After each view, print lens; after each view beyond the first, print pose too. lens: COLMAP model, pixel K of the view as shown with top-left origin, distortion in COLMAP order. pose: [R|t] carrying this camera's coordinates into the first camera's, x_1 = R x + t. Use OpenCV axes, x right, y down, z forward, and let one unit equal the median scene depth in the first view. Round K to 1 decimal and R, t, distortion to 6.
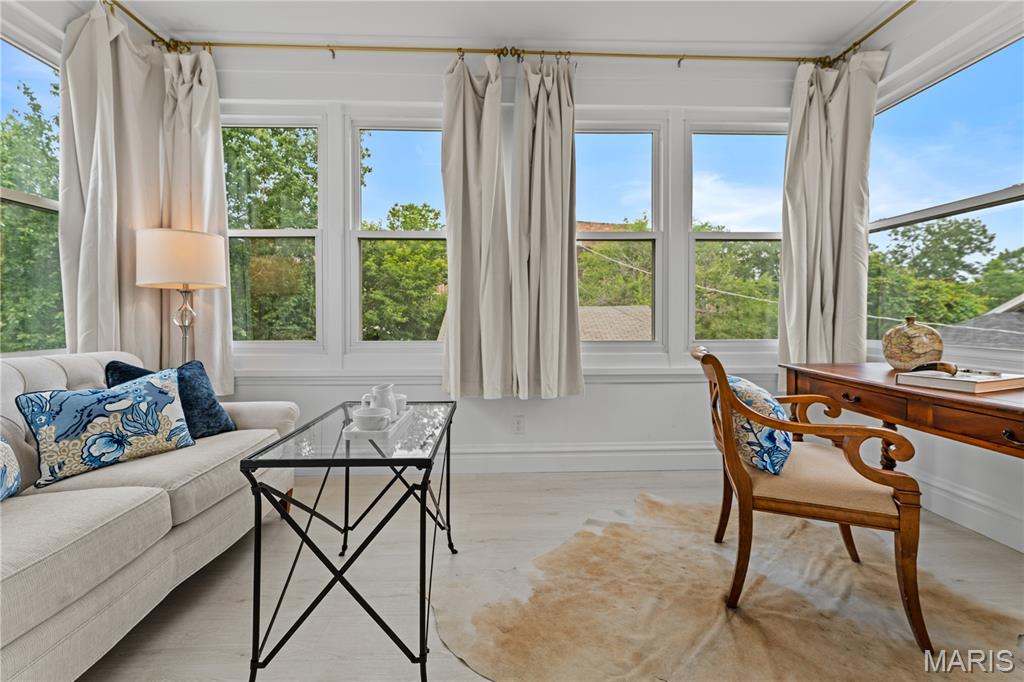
lens RADIAL K [[426.0, 0, 504.6], [0, 426.0, 319.9], [0, 0, 1]] dist [-0.002240, -0.000400]
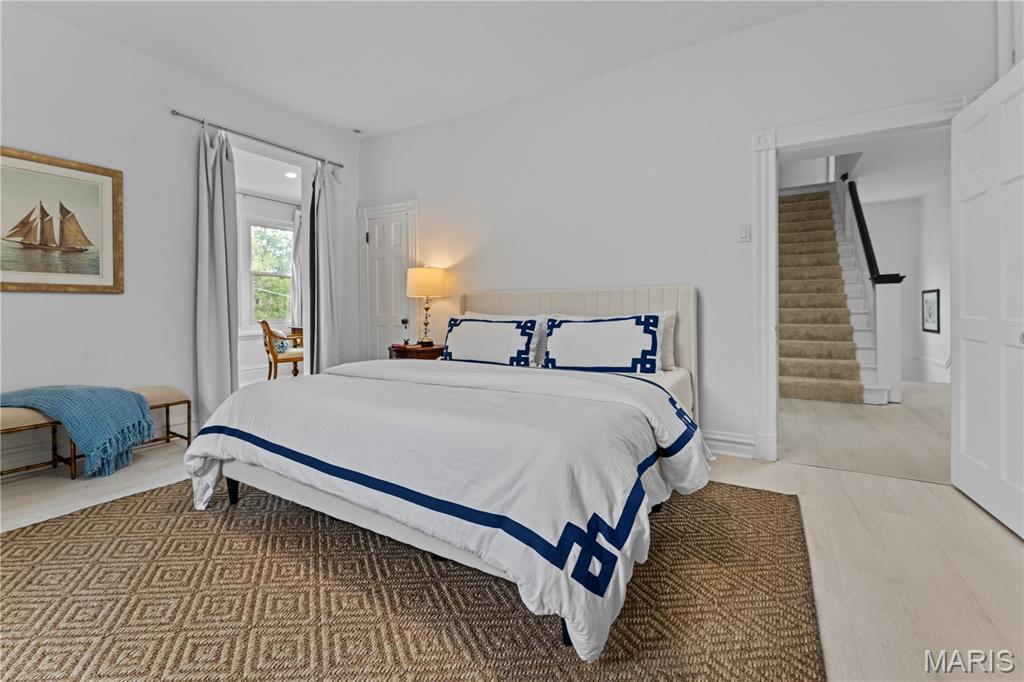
lens RADIAL K [[426.0, 0, 503.8], [0, 426.0, 311.5], [0, 0, 1]] dist [-0.002240, -0.000400]
pose [[0.549779, -0.013152, 0.835207, -1.158298], [0.014859, 0.999872, 0.005964, 0.018371], [-0.835178, 0.009131, 0.549904, -2.191084]]
